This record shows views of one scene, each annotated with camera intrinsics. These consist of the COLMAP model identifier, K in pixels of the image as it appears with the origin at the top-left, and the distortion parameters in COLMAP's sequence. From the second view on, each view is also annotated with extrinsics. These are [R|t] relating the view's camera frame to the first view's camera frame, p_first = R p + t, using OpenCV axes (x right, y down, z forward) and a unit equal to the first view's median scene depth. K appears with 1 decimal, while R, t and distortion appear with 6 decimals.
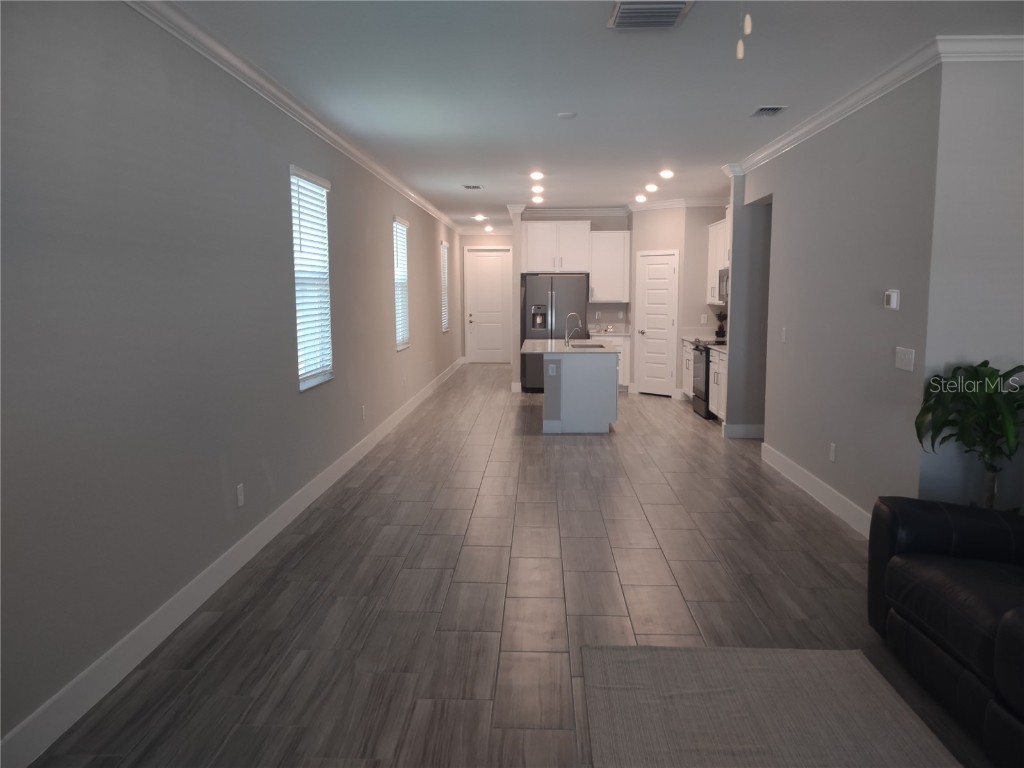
lens RADIAL K [[770.8, 0, 579.5], [0, 770.8, 399.9], [0, 0, 1]] dist [0.080160, -0.071005]
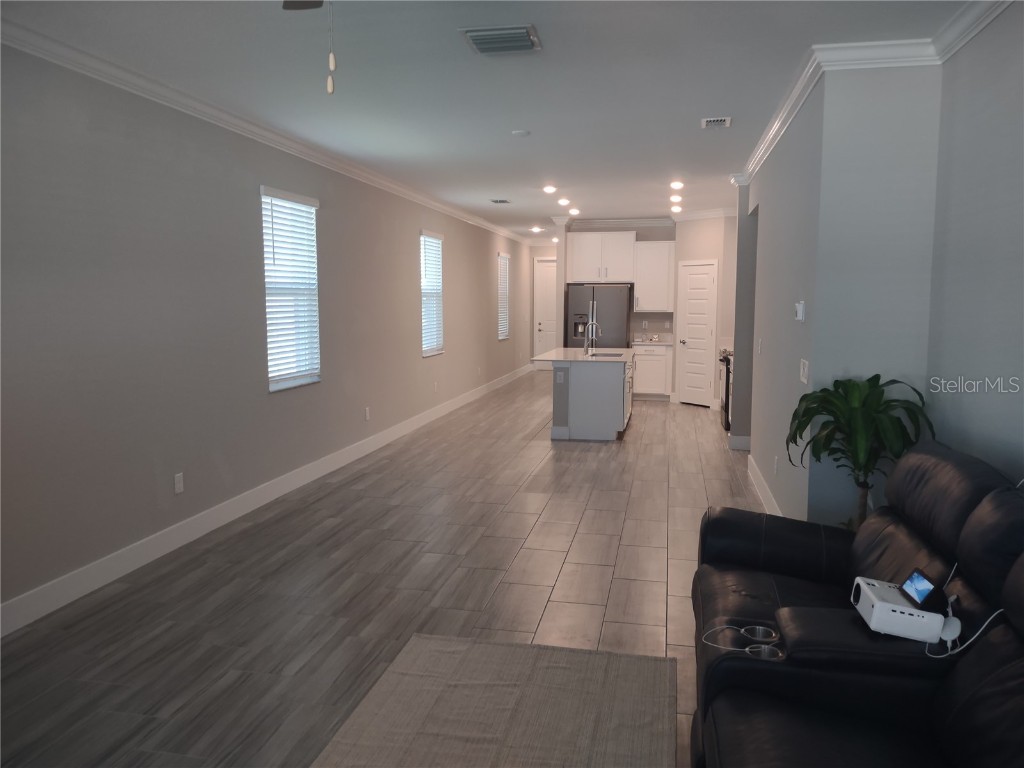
lens RADIAL K [[770.8, 0, 572.4], [0, 770.8, 396.3], [0, 0, 1]] dist [0.080160, -0.071005]
pose [[0.986439, 0.022459, -0.162582, 0.204831], [-0.025087, 0.999585, -0.014128, 0.000306], [0.162197, 0.018015, 0.986594, -0.010156]]
